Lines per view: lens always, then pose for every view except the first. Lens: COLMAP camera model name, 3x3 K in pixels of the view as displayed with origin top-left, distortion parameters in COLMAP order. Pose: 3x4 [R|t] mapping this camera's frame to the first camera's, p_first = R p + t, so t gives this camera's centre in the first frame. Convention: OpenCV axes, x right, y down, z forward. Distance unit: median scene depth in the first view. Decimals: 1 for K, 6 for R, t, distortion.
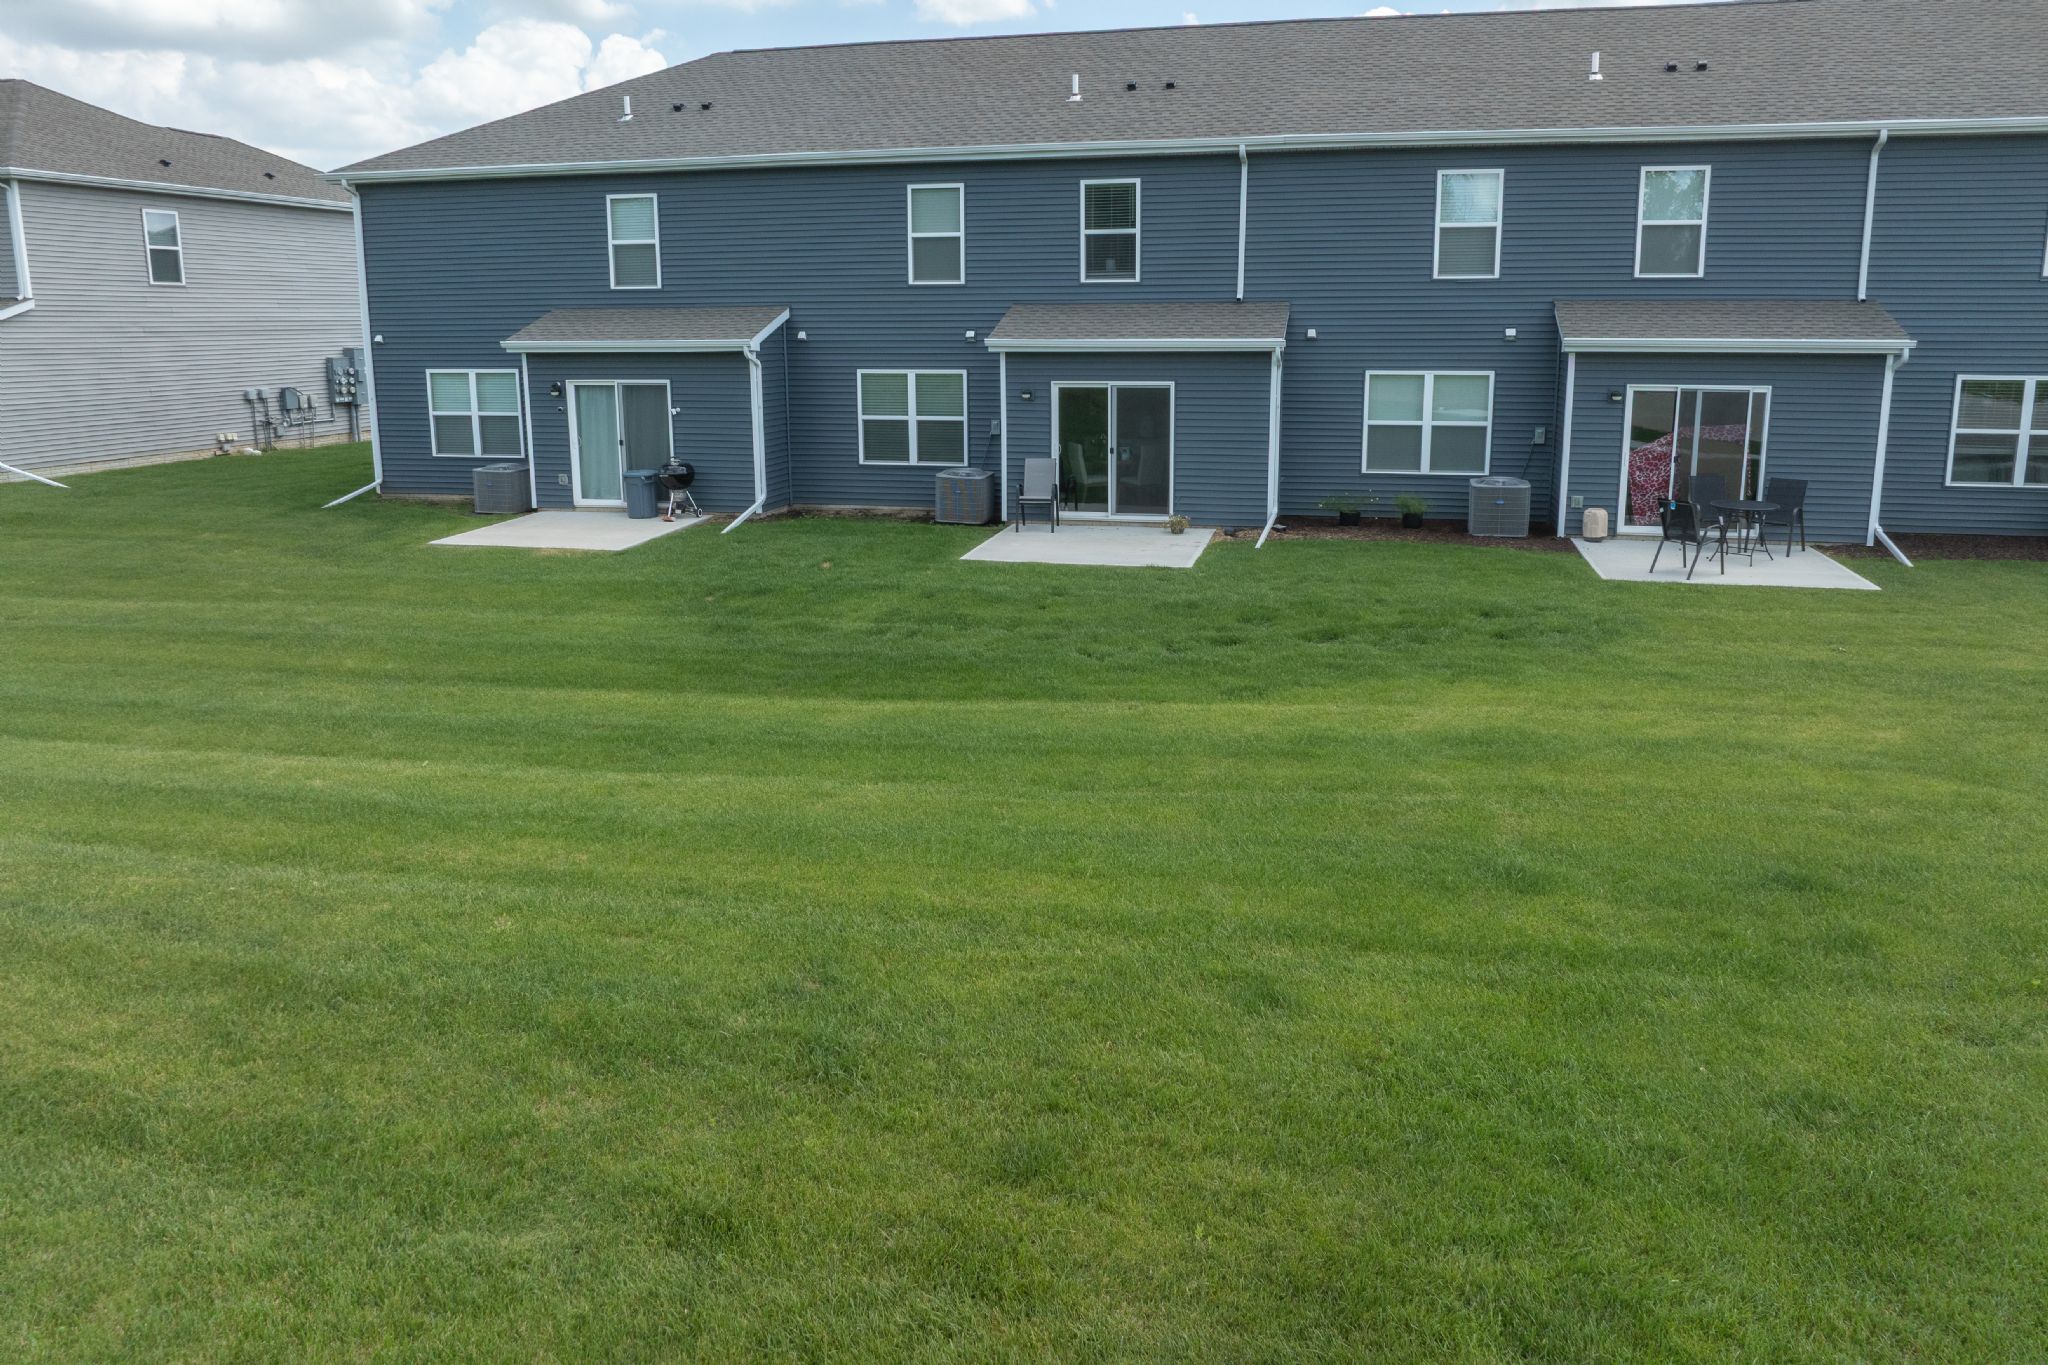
lens RADIAL K [[1494.7, 0, 1020.4], [0, 1494.7, 637.7], [0, 0, 1]] dist [-0.026911, -0.018331]
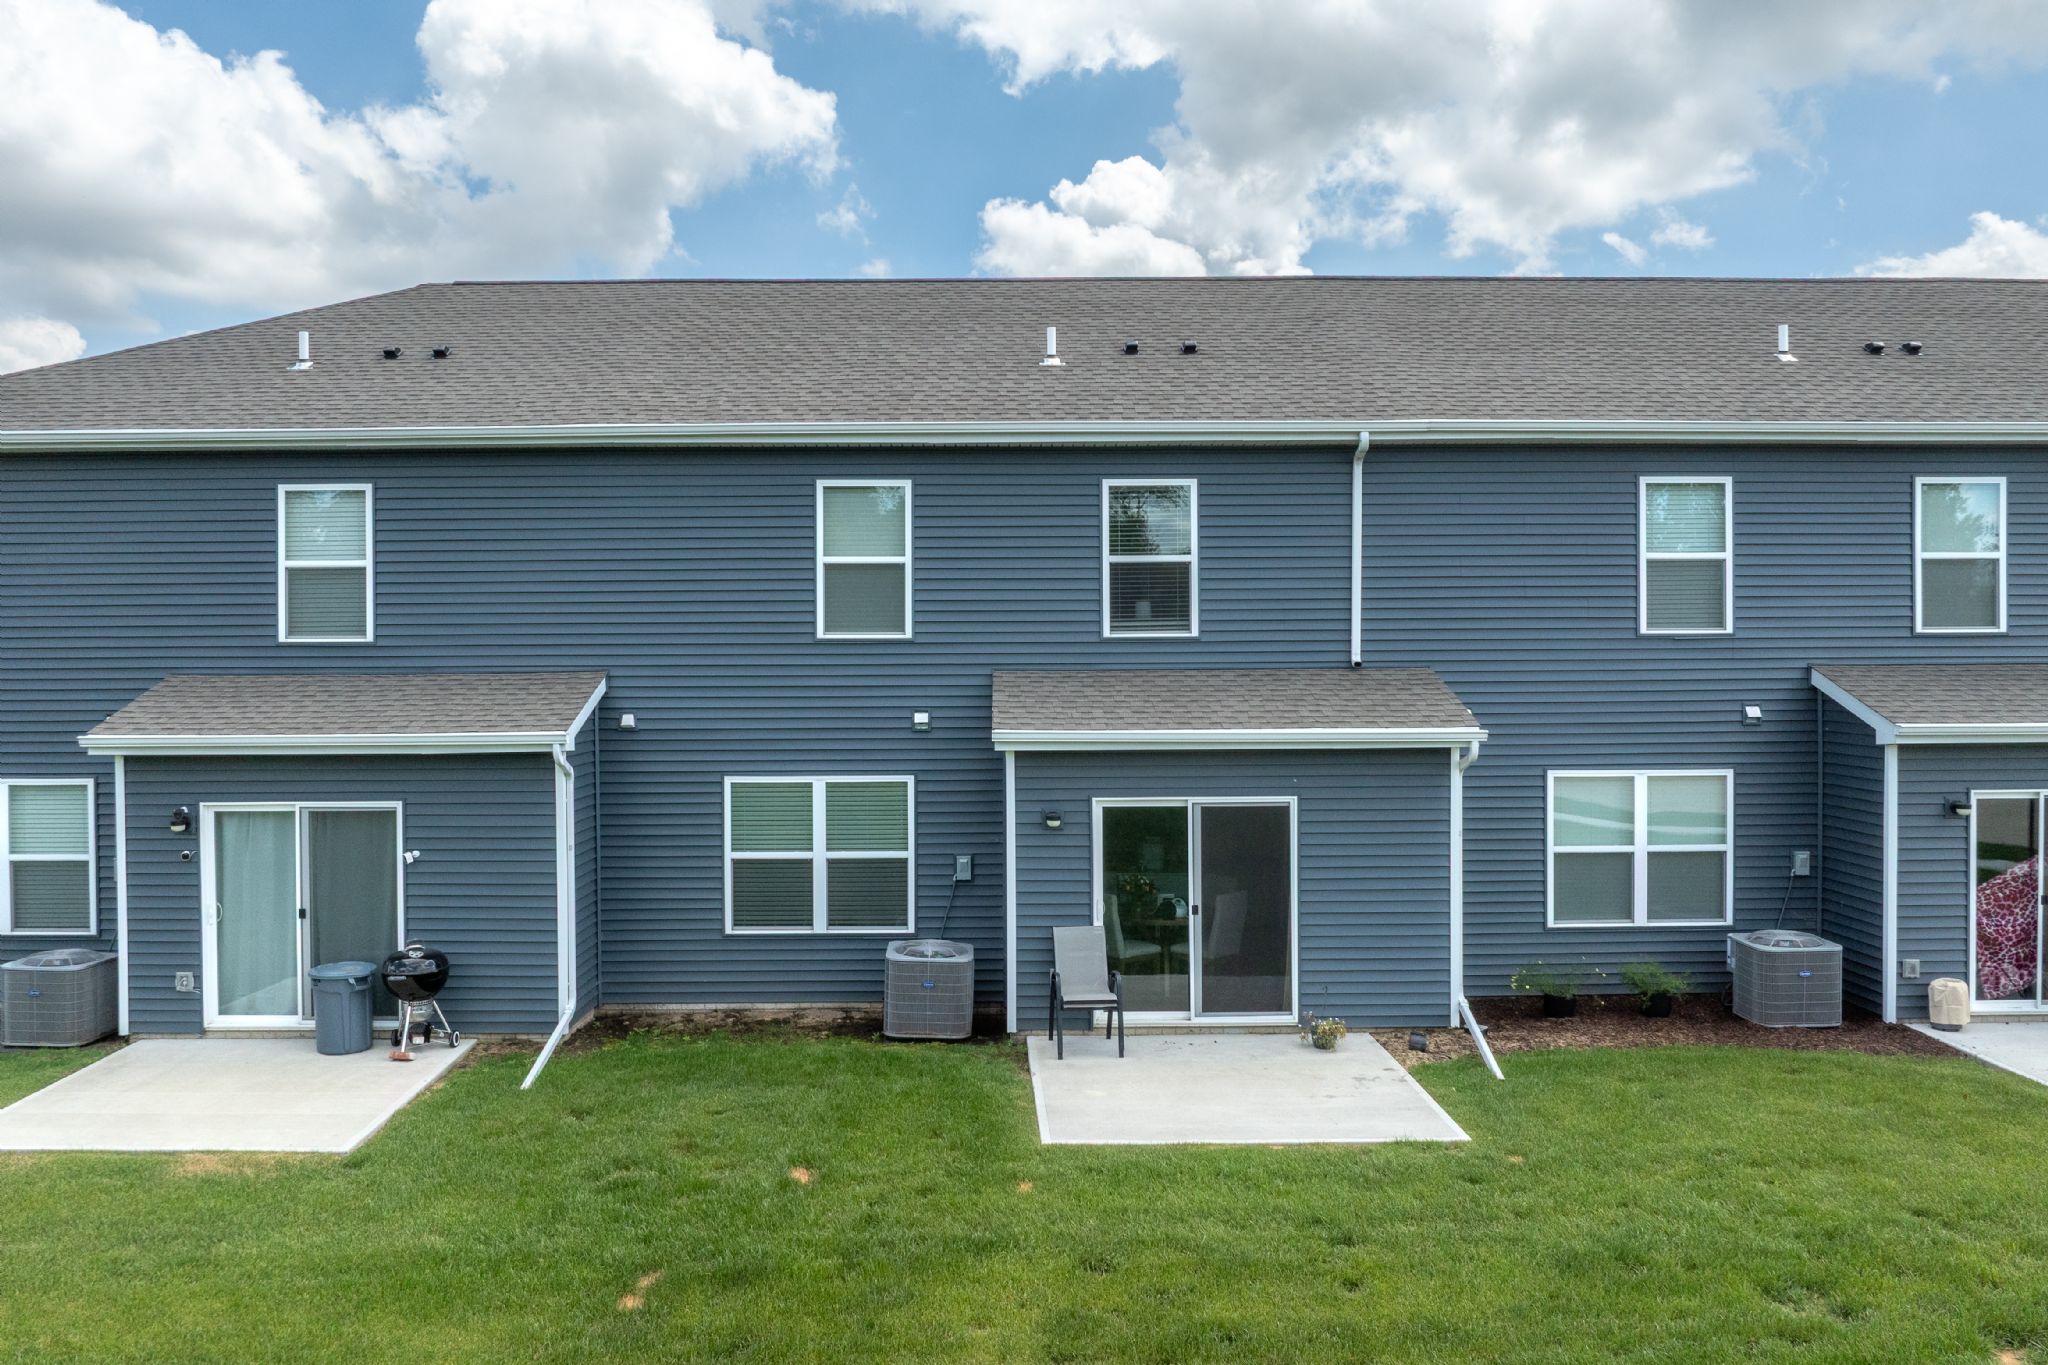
lens RADIAL K [[1699.2, 0, 1007.3], [0, 1699.2, 676.2], [0, 0, 1]] dist [-0.028802, -0.023138]
pose [[0.968509, -0.002747, 0.248965, -0.175593], [0.051606, 0.980439, -0.189937, -0.087340], [-0.243573, 0.196804, 0.949705, 0.331082]]
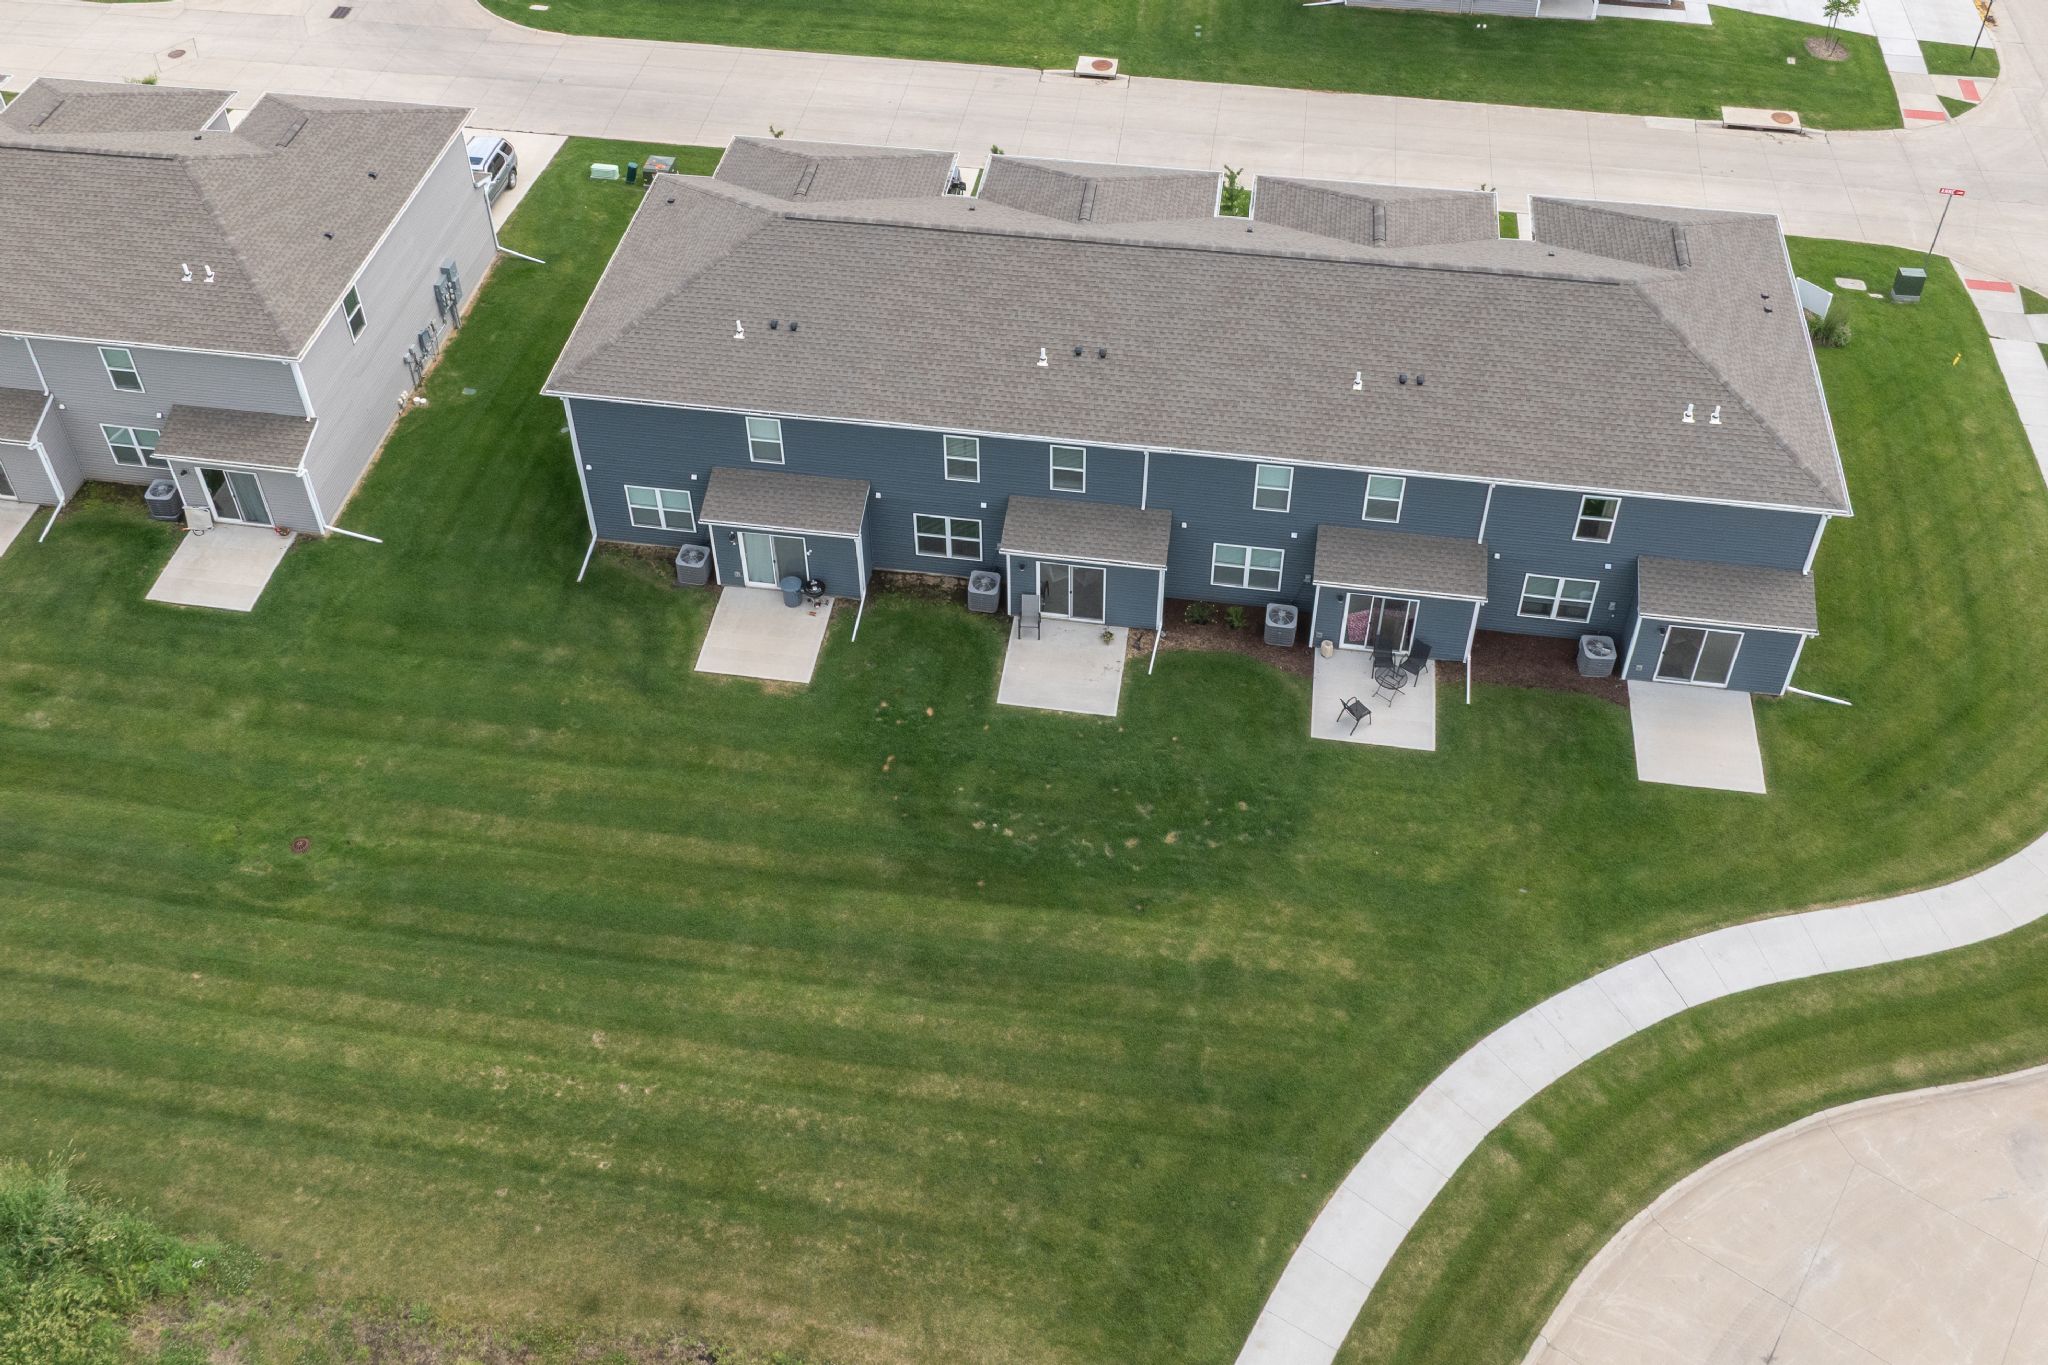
lens RADIAL K [[1942.6, 0, 1023.2], [0, 1942.6, 672.8], [0, 0, 1]] dist [-0.035045, 0.000000]
pose [[0.996123, -0.063561, 0.060817, -0.135457], [0.018147, 0.824938, 0.564932, -1.293386], [-0.086078, -0.561638, 0.822893, -0.908732]]
